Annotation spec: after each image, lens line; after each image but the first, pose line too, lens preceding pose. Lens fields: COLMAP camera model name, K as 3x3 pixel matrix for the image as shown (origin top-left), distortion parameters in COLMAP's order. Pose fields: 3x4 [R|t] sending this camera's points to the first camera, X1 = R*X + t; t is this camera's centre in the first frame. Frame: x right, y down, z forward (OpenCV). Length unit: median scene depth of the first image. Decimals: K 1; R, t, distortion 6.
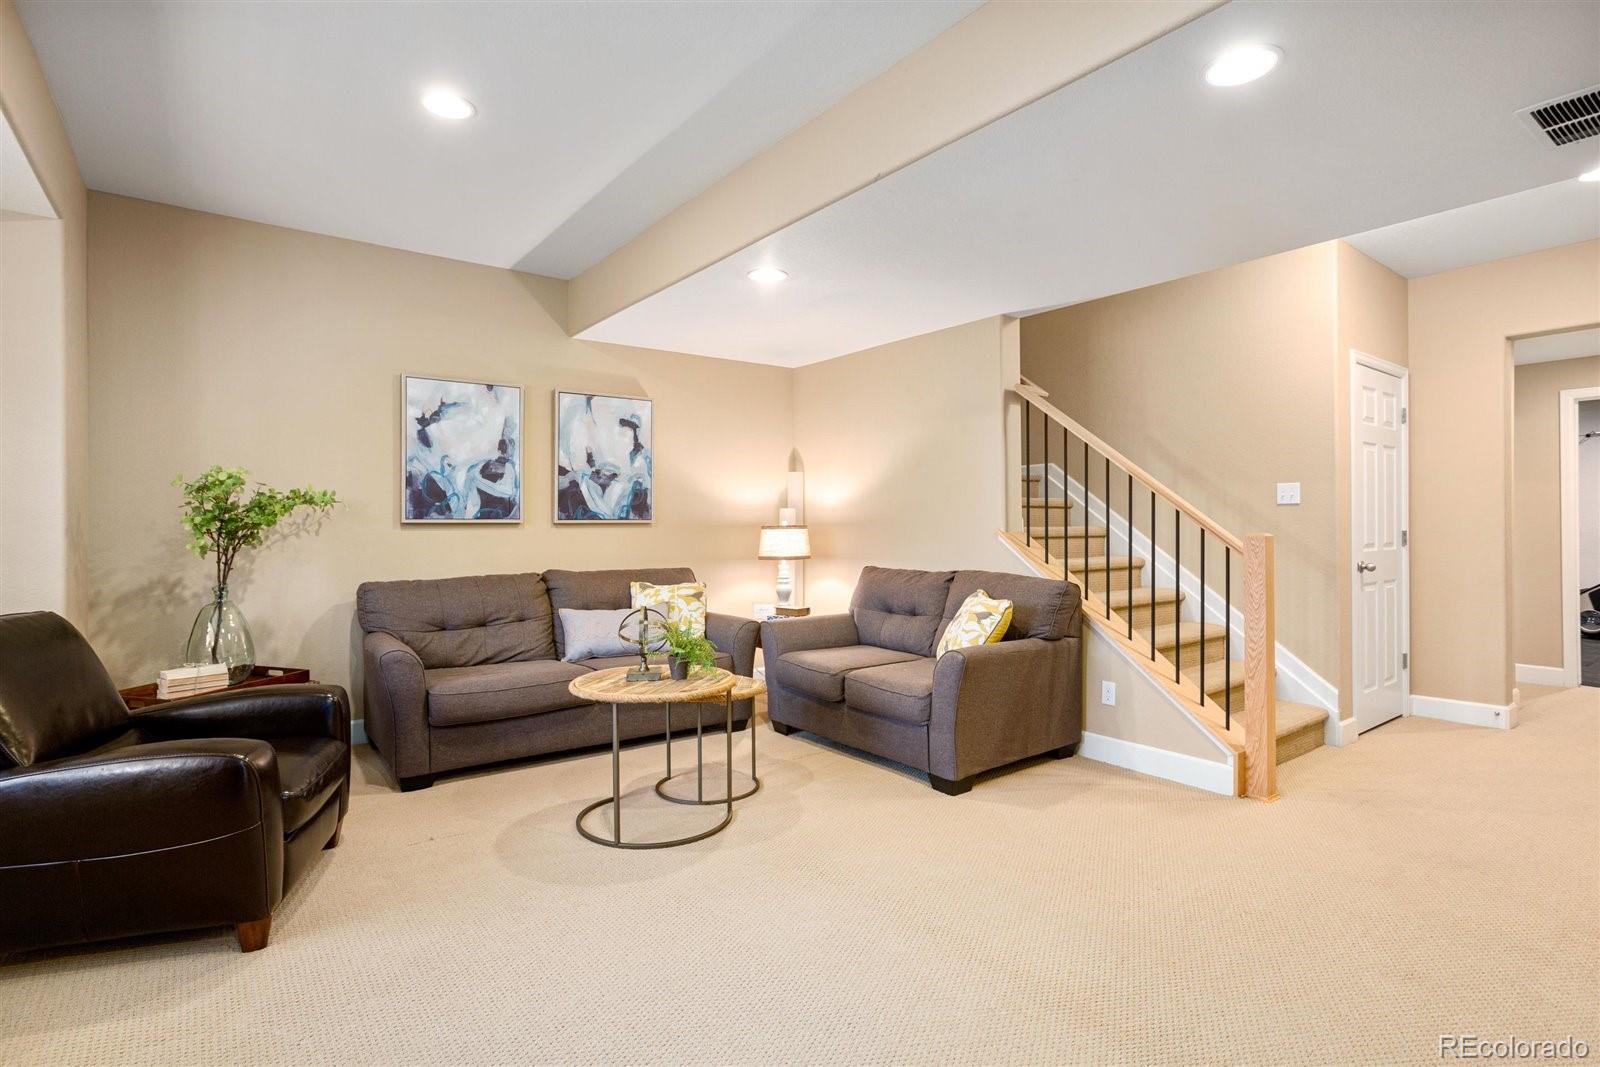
lens RADIAL K [[798.9, 0, 815.0], [0, 798.9, 533.9], [0, 0, 1]] dist [-0.012163, 0.012142]
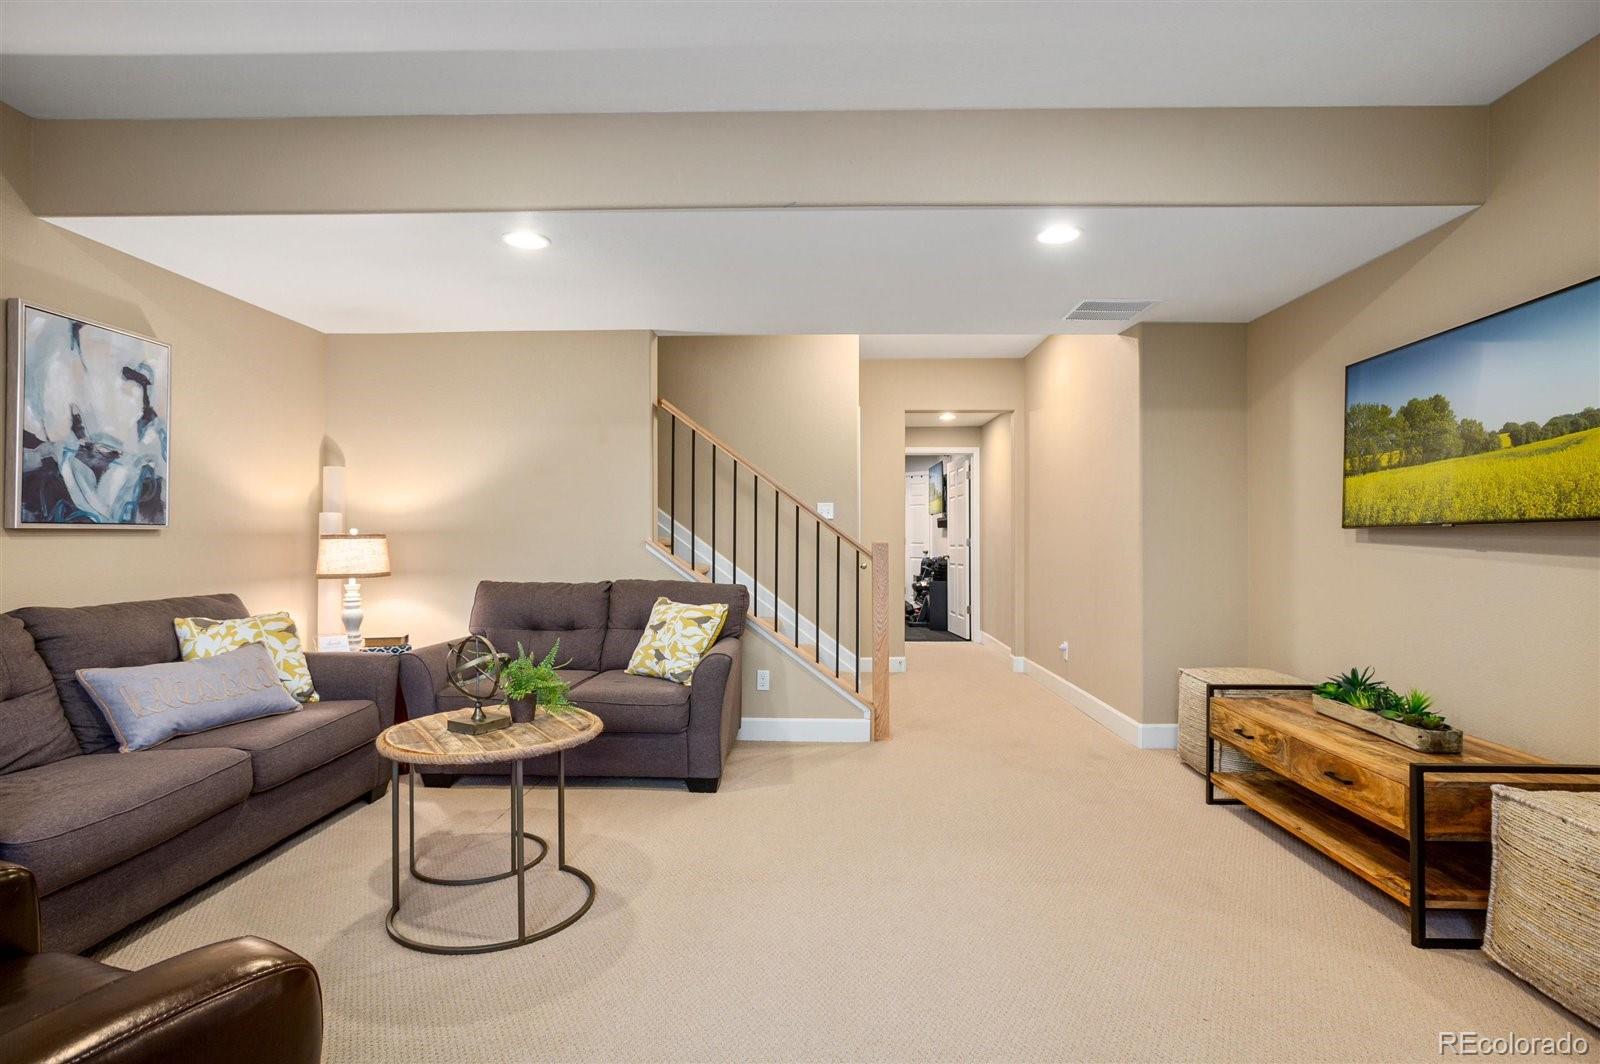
lens RADIAL K [[798.9, 0, 811.0], [0, 798.9, 544.9], [0, 0, 1]] dist [-0.012163, 0.012142]
pose [[0.635275, -0.005886, 0.772263, -0.425175], [0.006789, 0.999975, 0.002037, 0.001496], [-0.772256, 0.003949, 0.635299, 0.182437]]
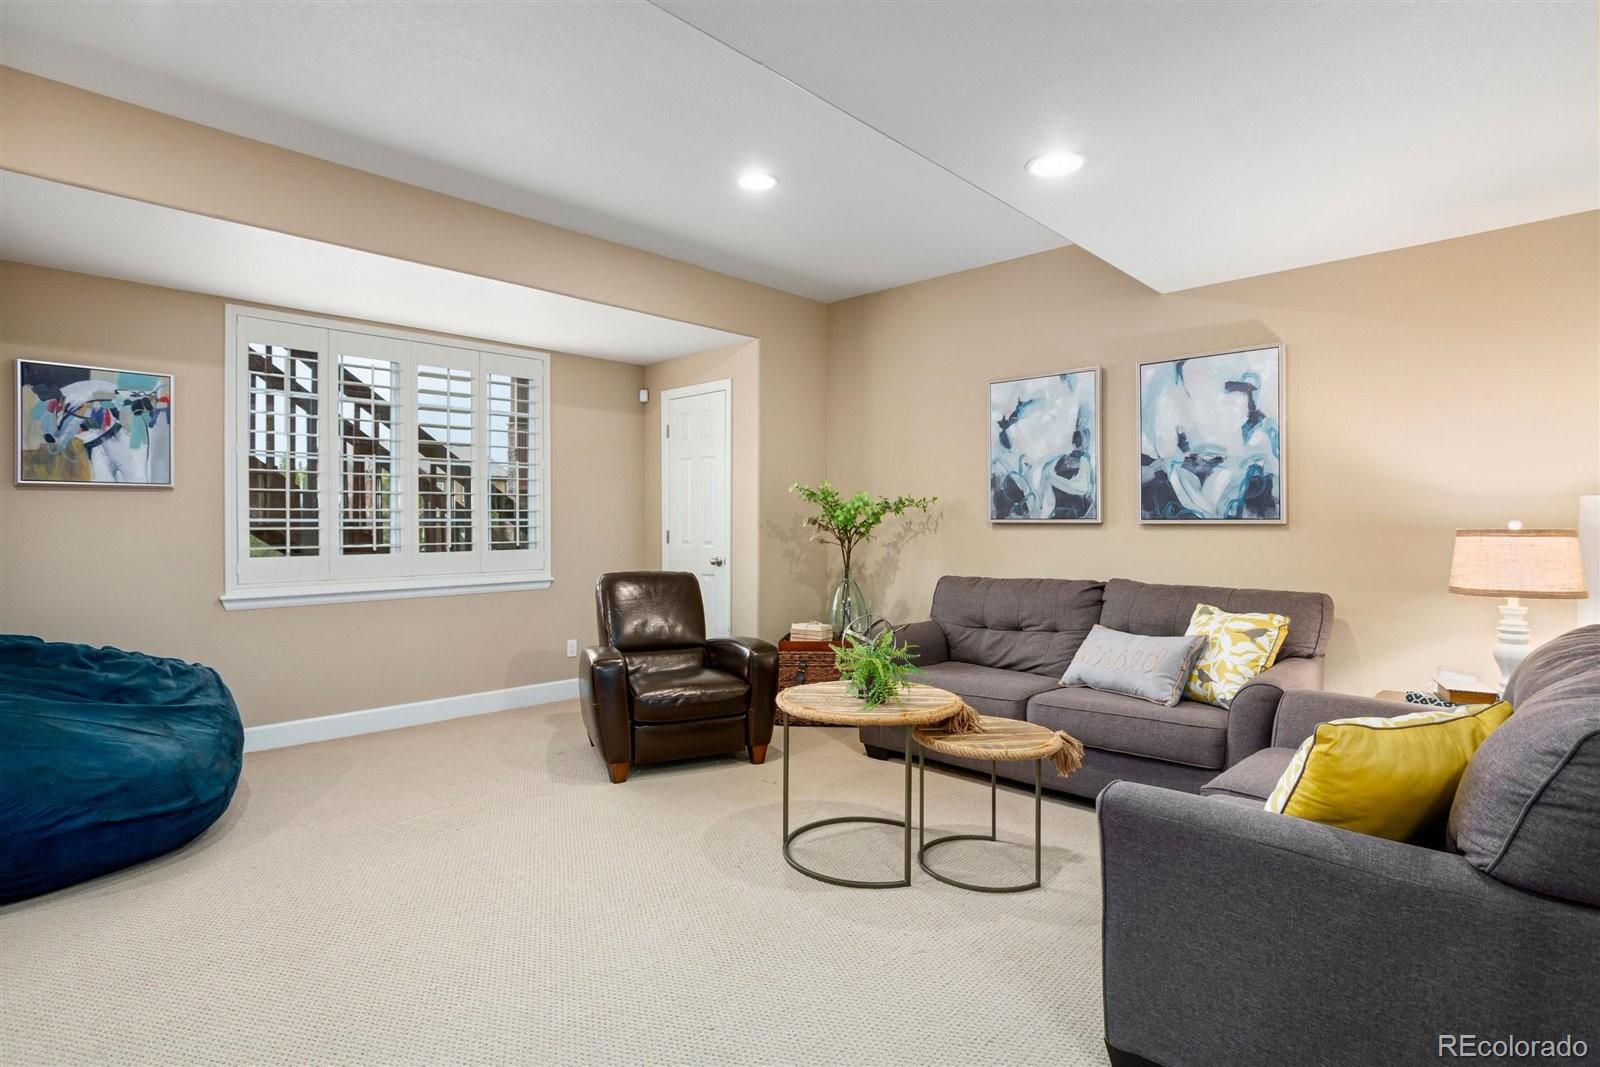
lens RADIAL K [[854.2, 0, 795.6], [0, 854.2, 521.9], [0, 0, 1]] dist [-0.005089, 0.002929]
pose [[0.135113, 0.000210, -0.990830, 0.525643], [-0.018153, 0.999833, -0.002263, -0.007189], [0.990664, 0.018292, 0.135095, 0.550768]]
